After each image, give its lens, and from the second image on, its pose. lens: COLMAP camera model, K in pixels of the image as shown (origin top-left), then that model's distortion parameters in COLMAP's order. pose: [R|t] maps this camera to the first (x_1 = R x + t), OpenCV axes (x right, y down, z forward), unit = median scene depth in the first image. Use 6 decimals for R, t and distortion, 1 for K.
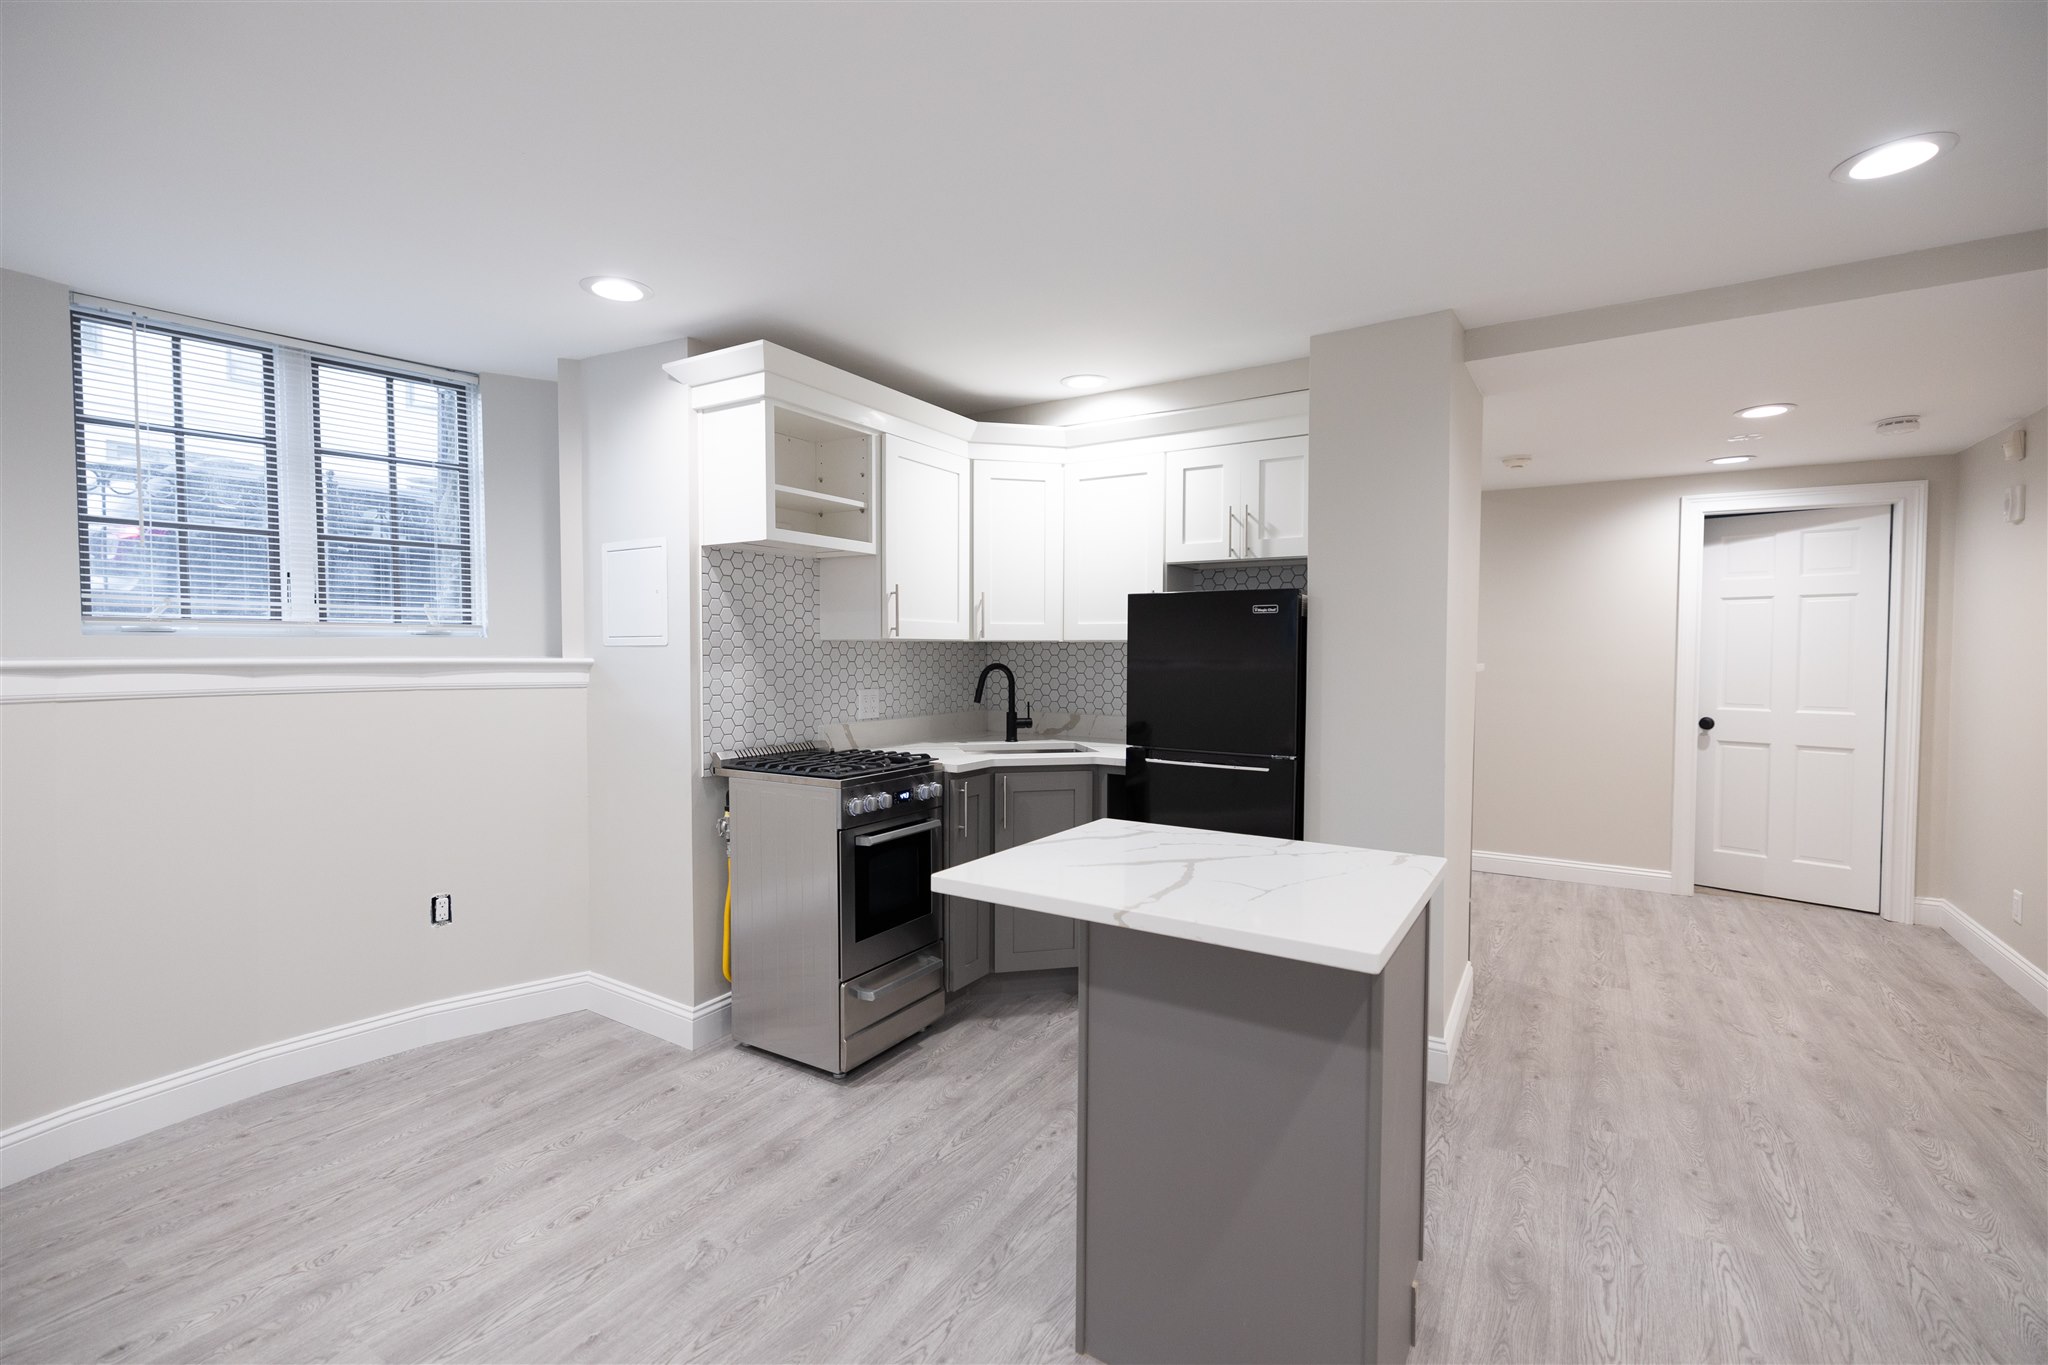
lens RADIAL K [[894.4, 0, 1024.0], [0, 894.4, 682.5], [0, 0, 1]] dist [0.001425, 0.000269]
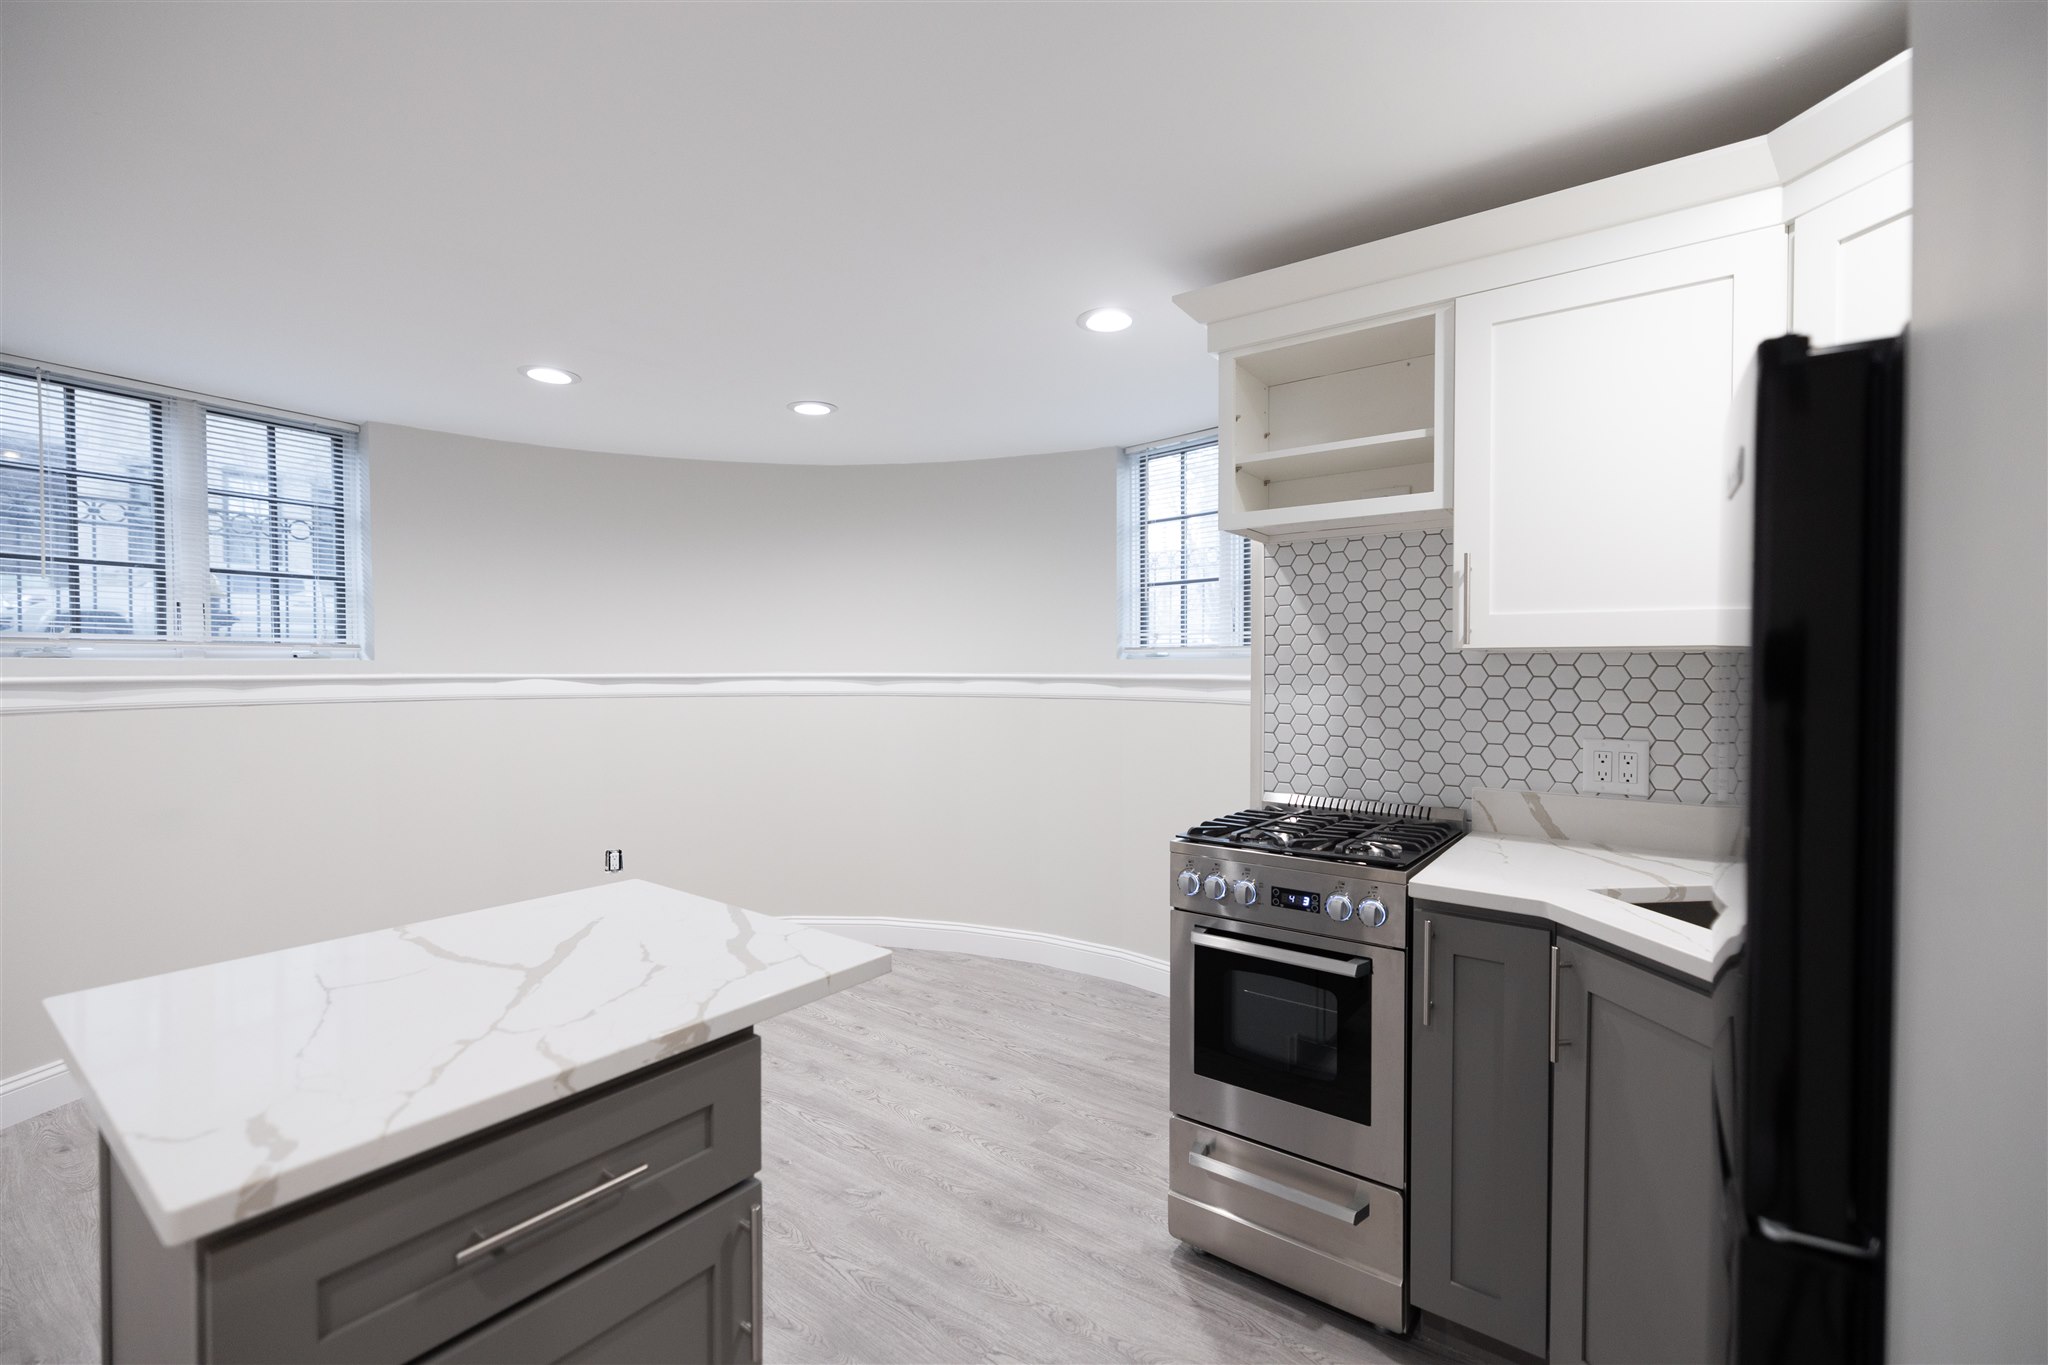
lens RADIAL K [[894.4, 0, 1024.0], [0, 894.4, 682.5], [0, 0, 1]] dist [0.001425, 0.000269]
pose [[-0.086061, 0.014848, -0.996179, 0.473786], [-0.038209, 0.999104, 0.018193, -0.028009], [0.995557, 0.039629, -0.085416, 0.804064]]
